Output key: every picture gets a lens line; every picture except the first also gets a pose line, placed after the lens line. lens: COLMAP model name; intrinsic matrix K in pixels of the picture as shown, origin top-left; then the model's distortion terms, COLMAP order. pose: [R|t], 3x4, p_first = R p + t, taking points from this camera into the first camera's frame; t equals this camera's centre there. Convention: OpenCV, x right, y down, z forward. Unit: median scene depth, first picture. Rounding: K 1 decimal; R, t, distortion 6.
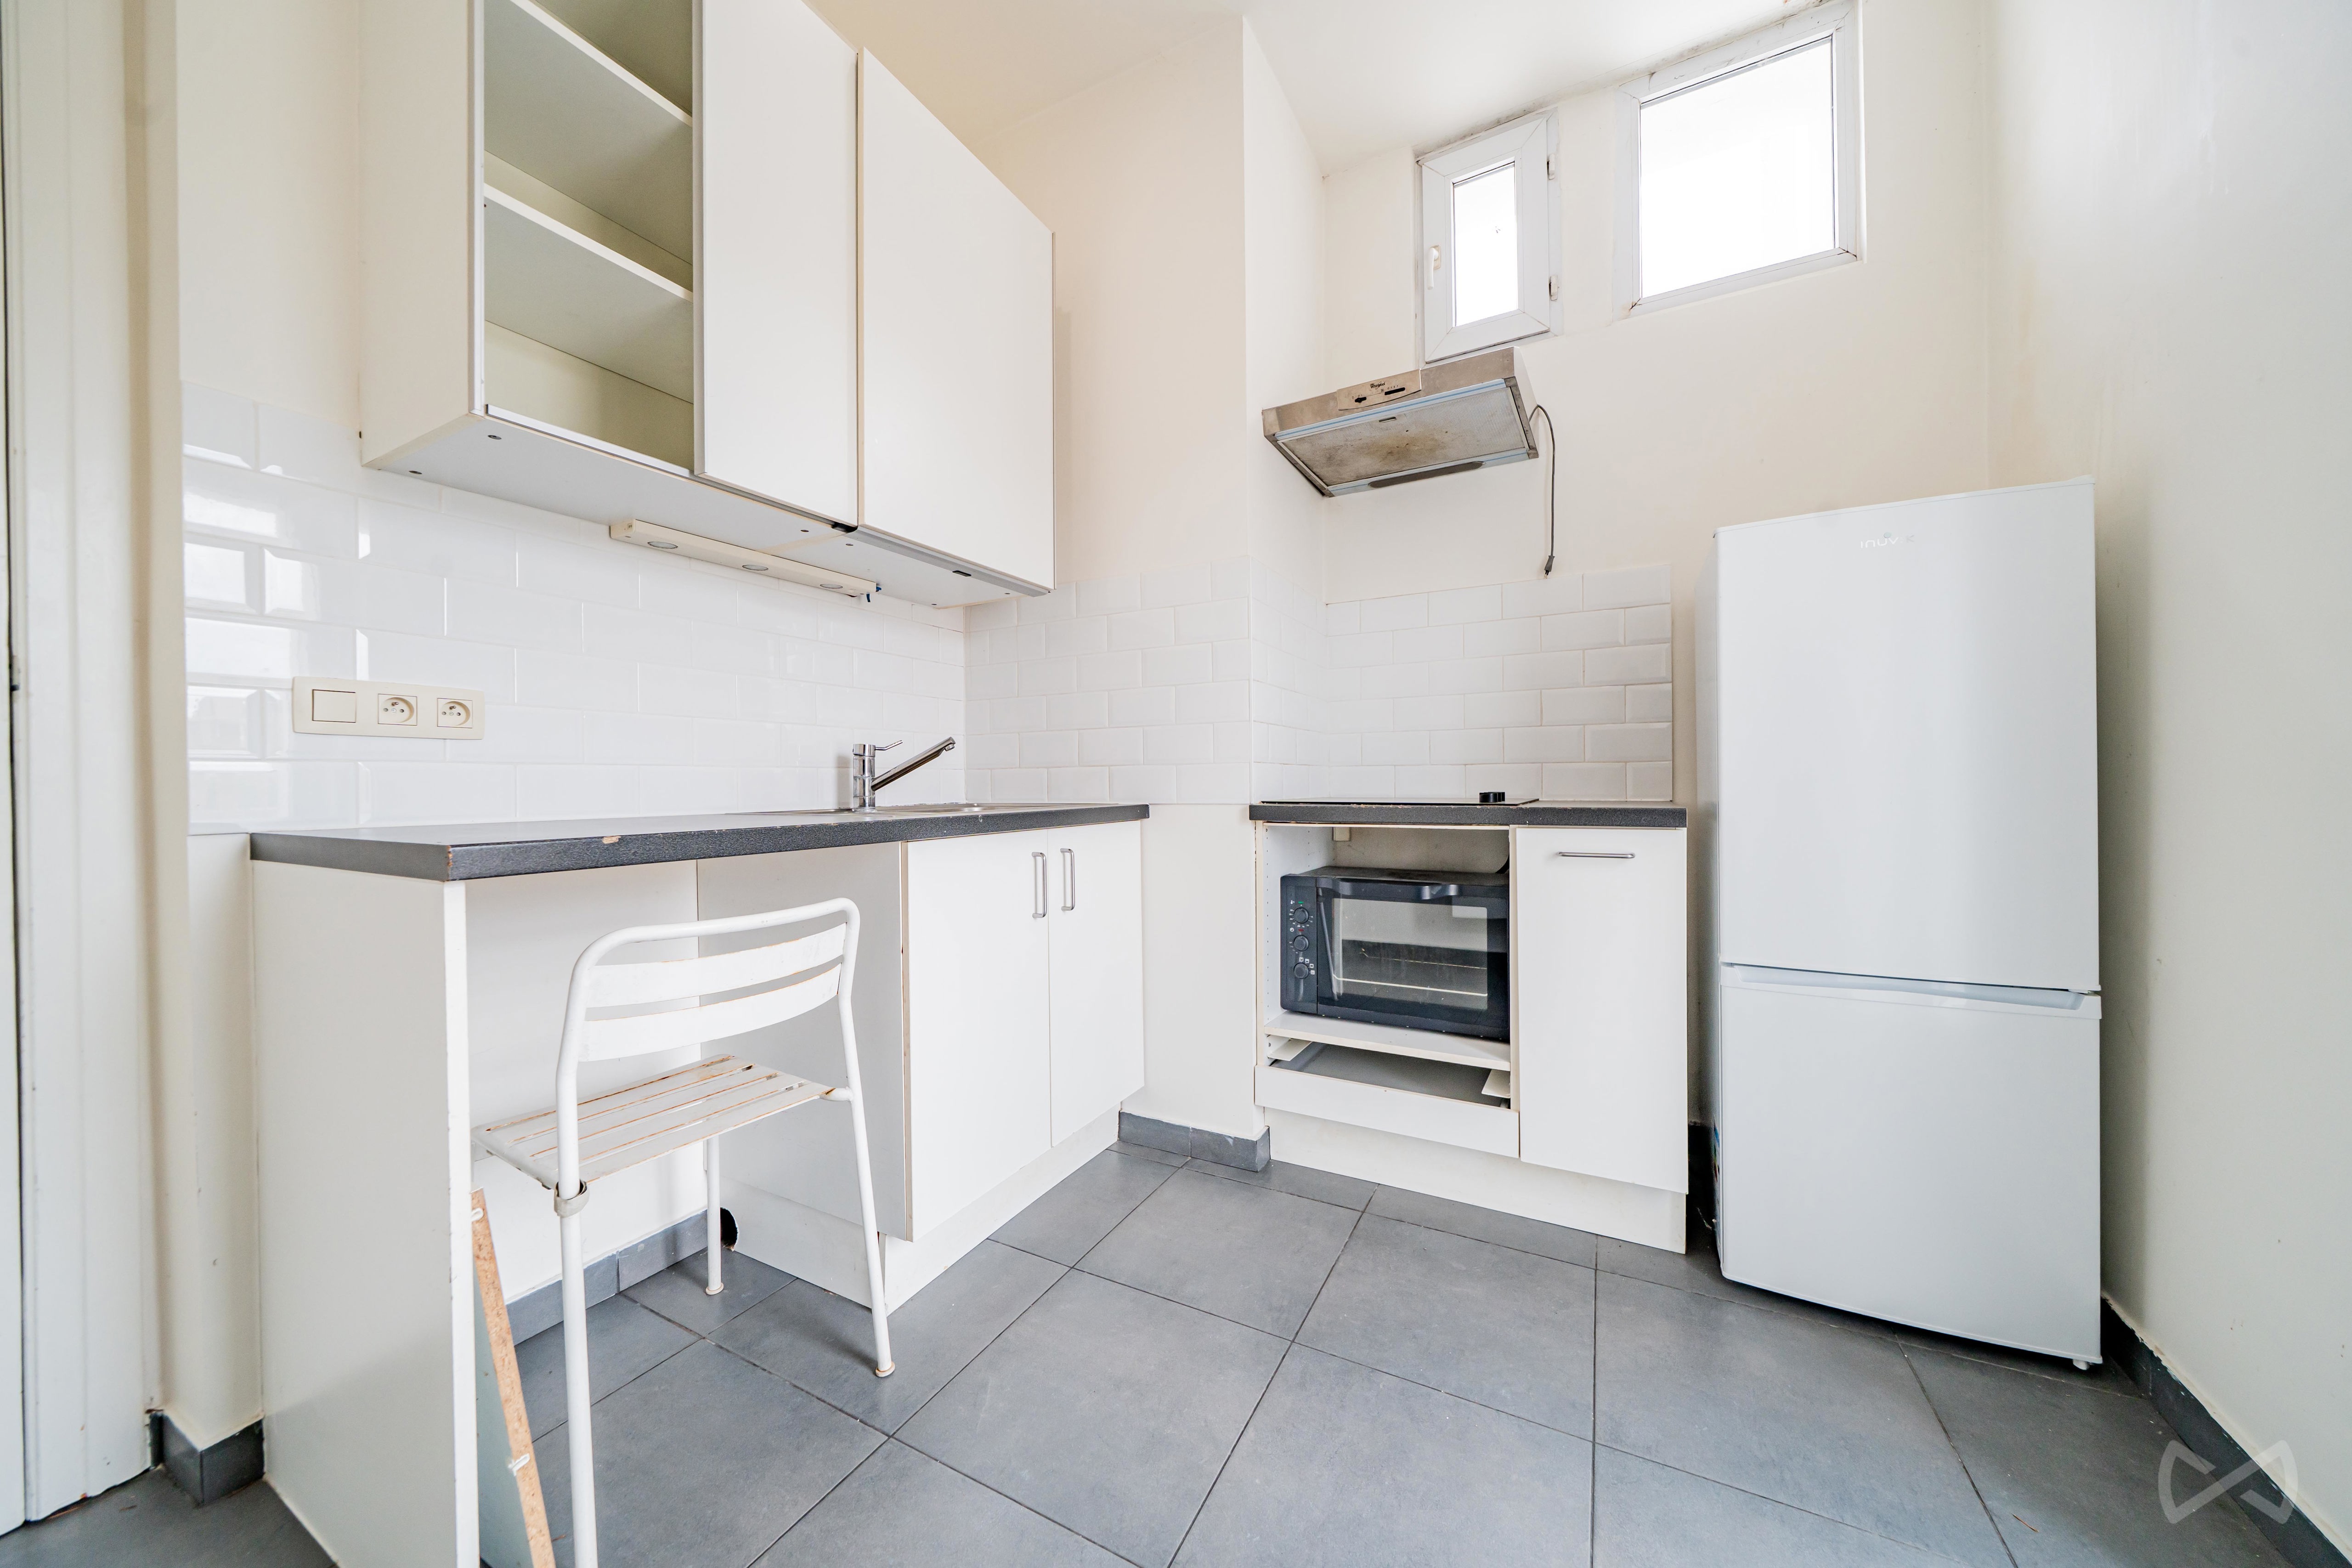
lens RADIAL K [[797.1, 0, 1176.0], [0, 797.1, 784.0], [0, 0, 1]] dist [-0.005839, -0.000097]
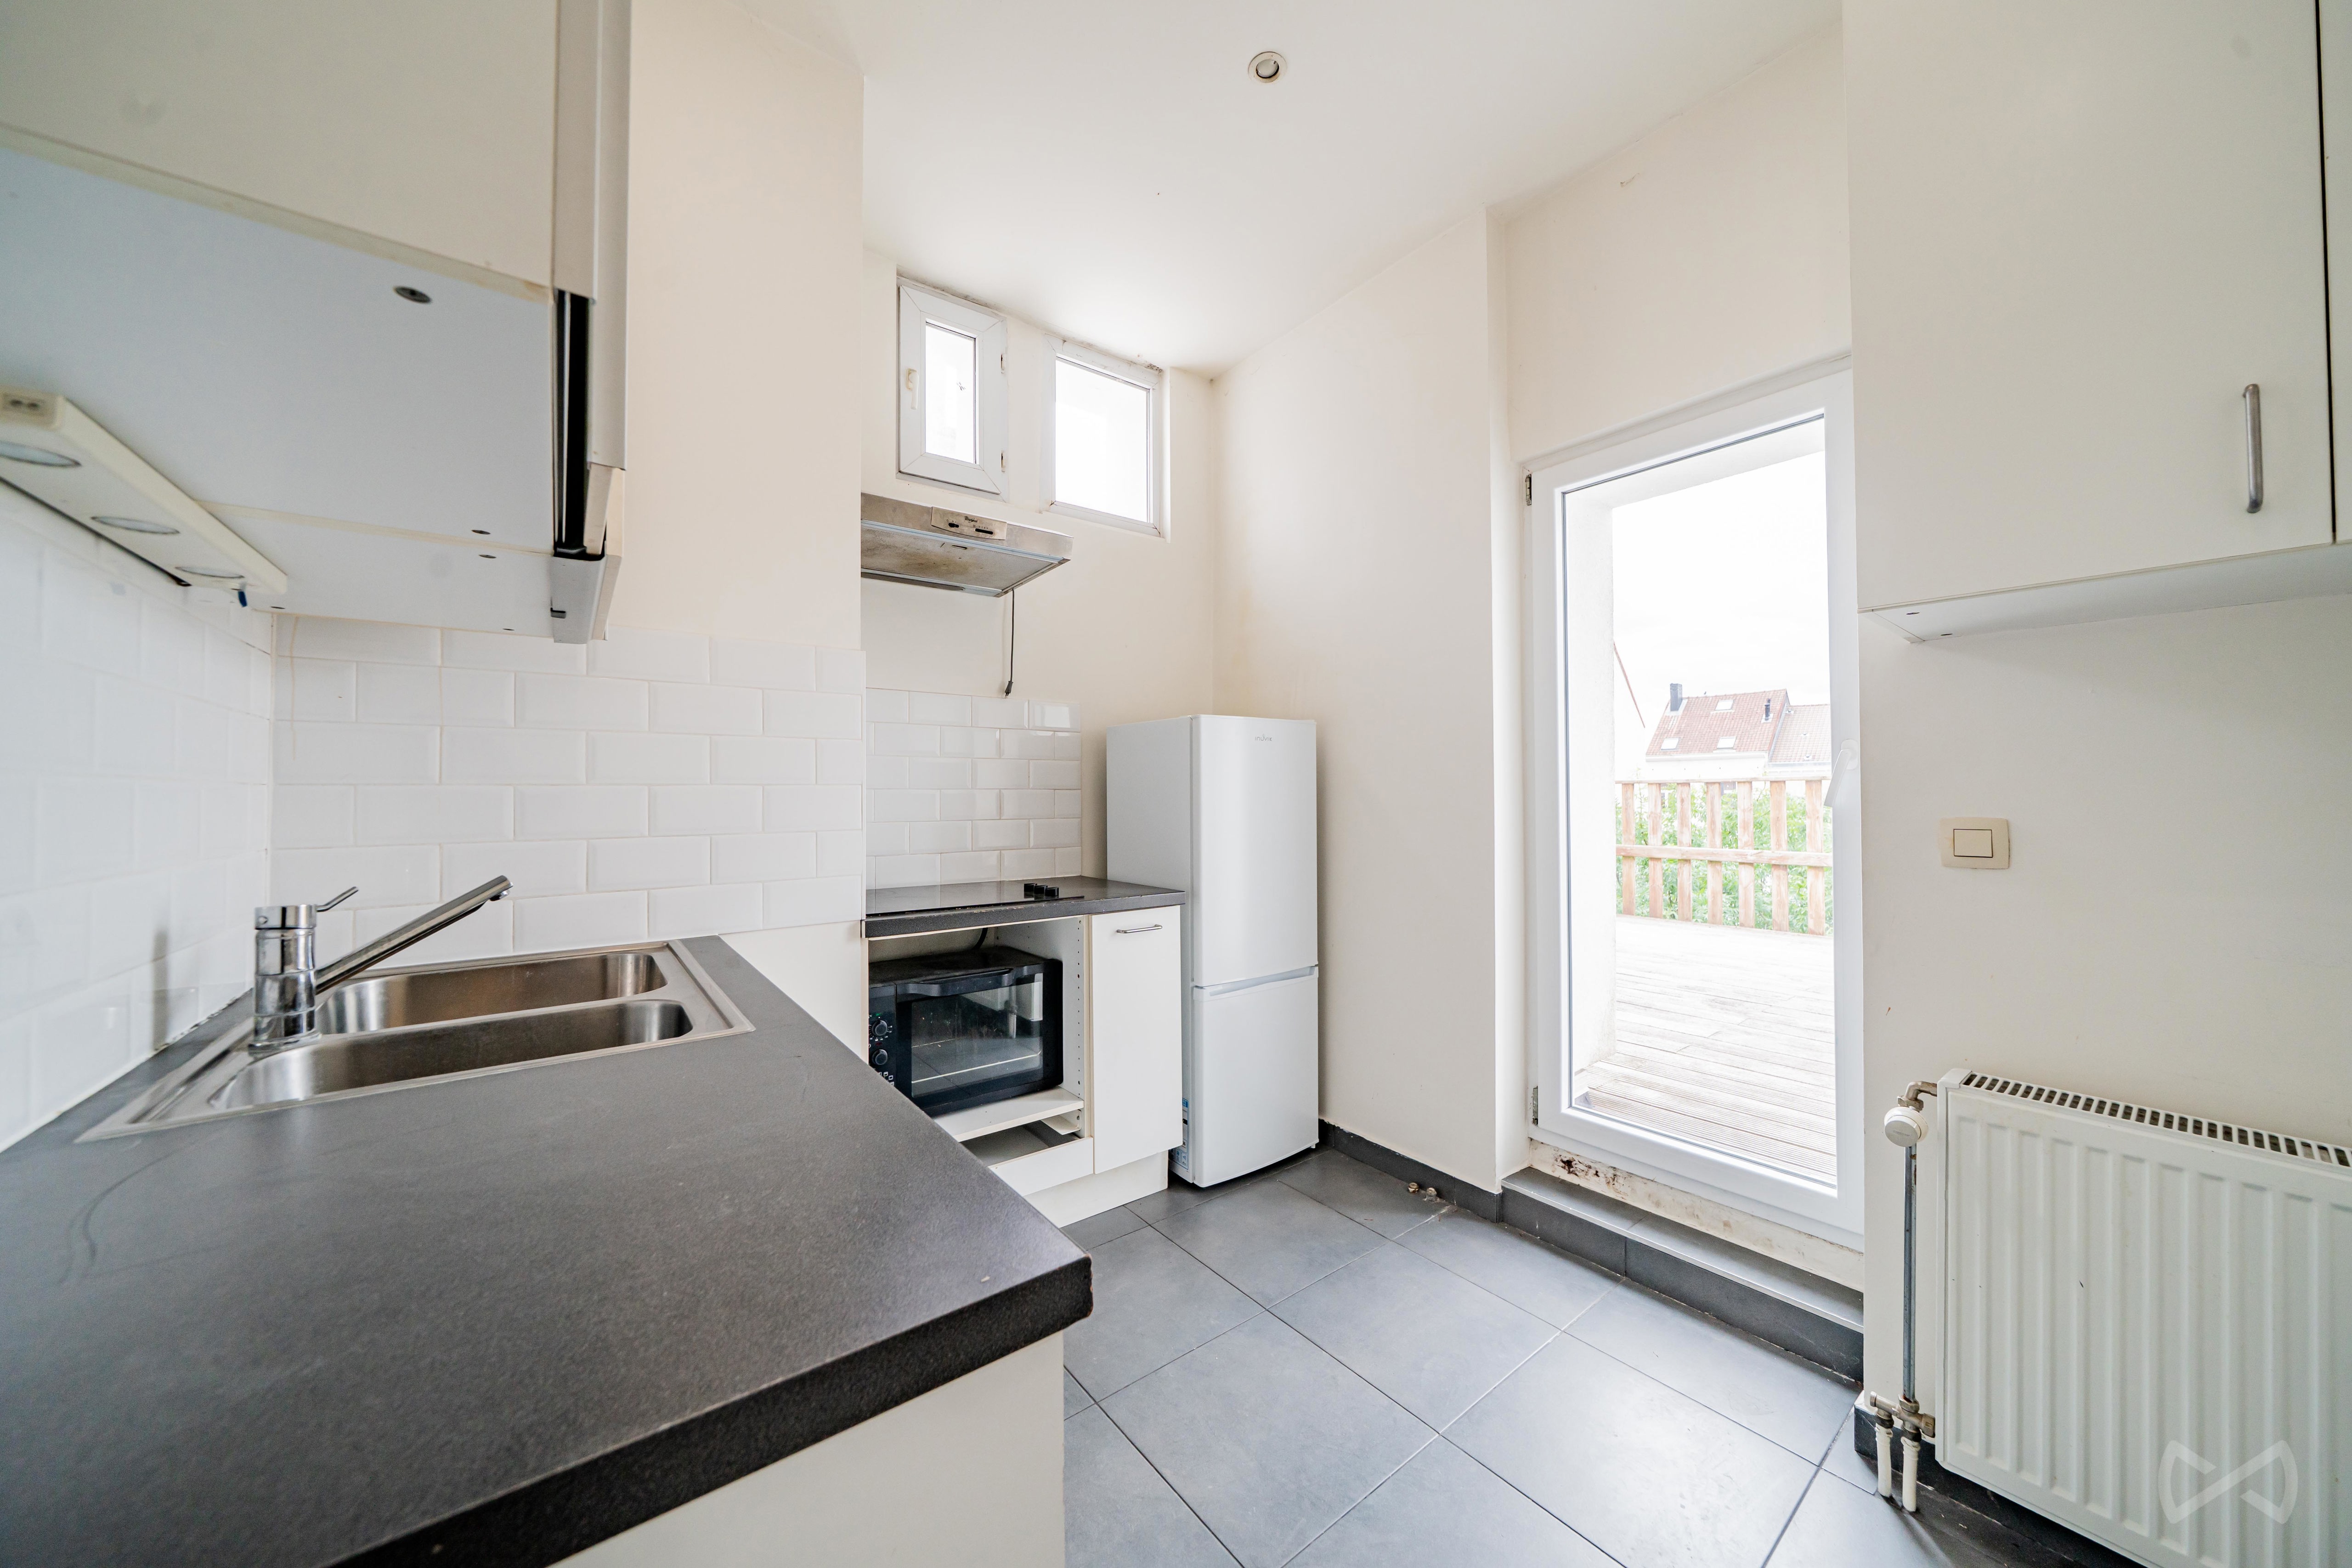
lens RADIAL K [[809.3, 0, 1168.5], [0, 809.3, 784.6], [0, 0, 1]] dist [-0.000592, -0.000005]
pose [[0.410064, 0.017466, 0.911889, -0.657425], [0.005700, 0.999748, -0.021712, -0.116719], [-0.912039, 0.014101, 0.409861, 0.313183]]
